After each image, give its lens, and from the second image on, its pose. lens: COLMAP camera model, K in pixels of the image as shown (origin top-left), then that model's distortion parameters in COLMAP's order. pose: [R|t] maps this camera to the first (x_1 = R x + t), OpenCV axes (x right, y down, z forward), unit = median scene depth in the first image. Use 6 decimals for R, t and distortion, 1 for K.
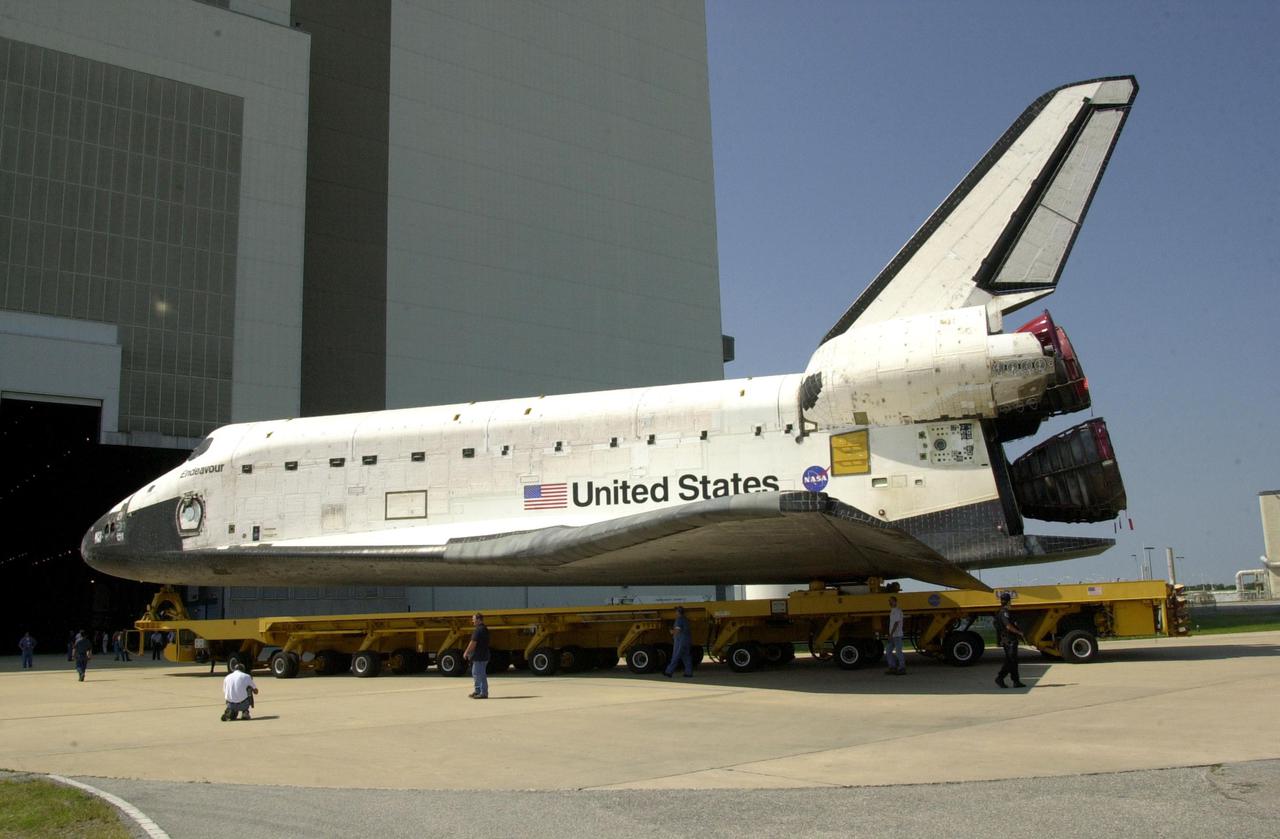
lens RADIAL K [[1130.5, 0, 640.0], [0, 1130.5, 419.5], [0, 0, 1]] dist [-0.133884, 0.158344]
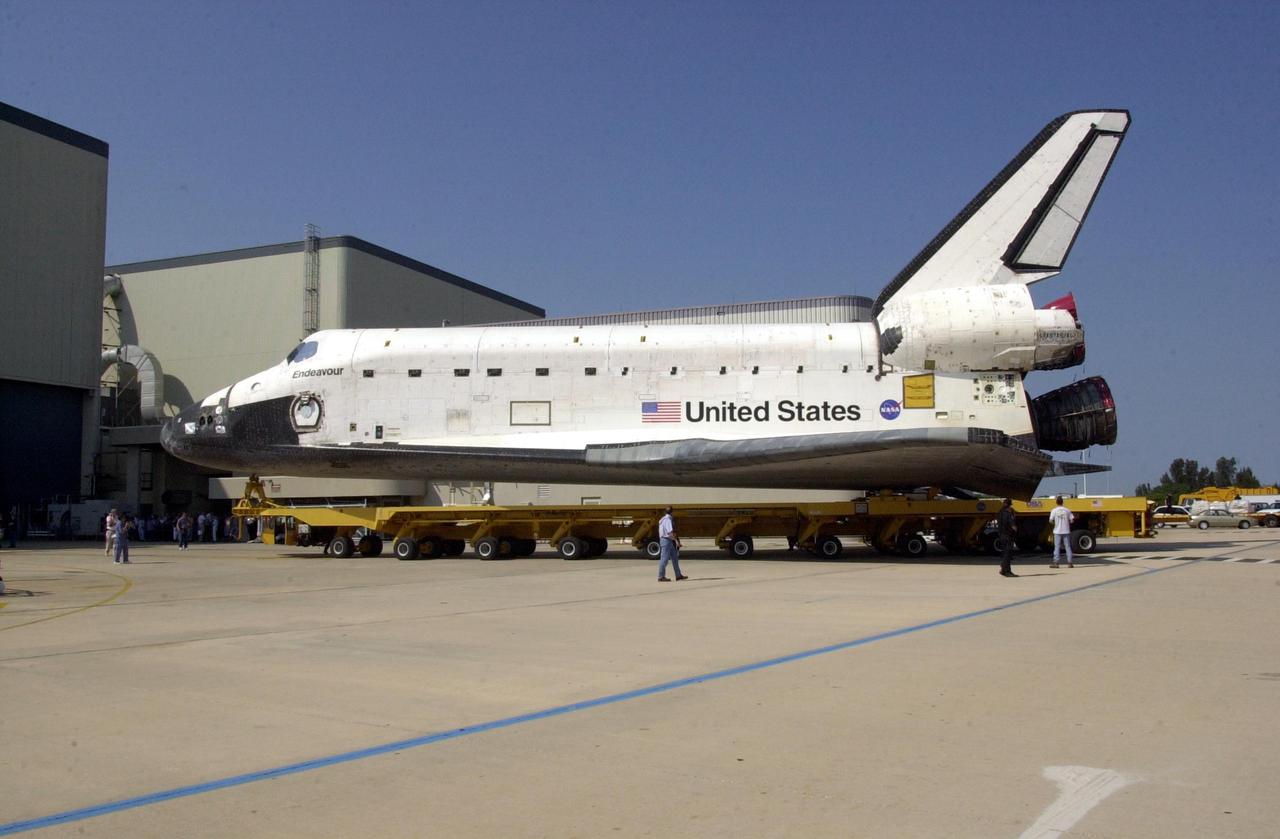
lens RADIAL K [[1130.5, 0, 640.0], [0, 1130.5, 419.5], [0, 0, 1]] dist [-0.133884, 0.158344]
pose [[0.972843, 0.042161, 0.227594, -0.387186], [-0.063387, 0.994210, 0.086771, -0.027175], [-0.222618, -0.098841, 0.969882, -0.163535]]
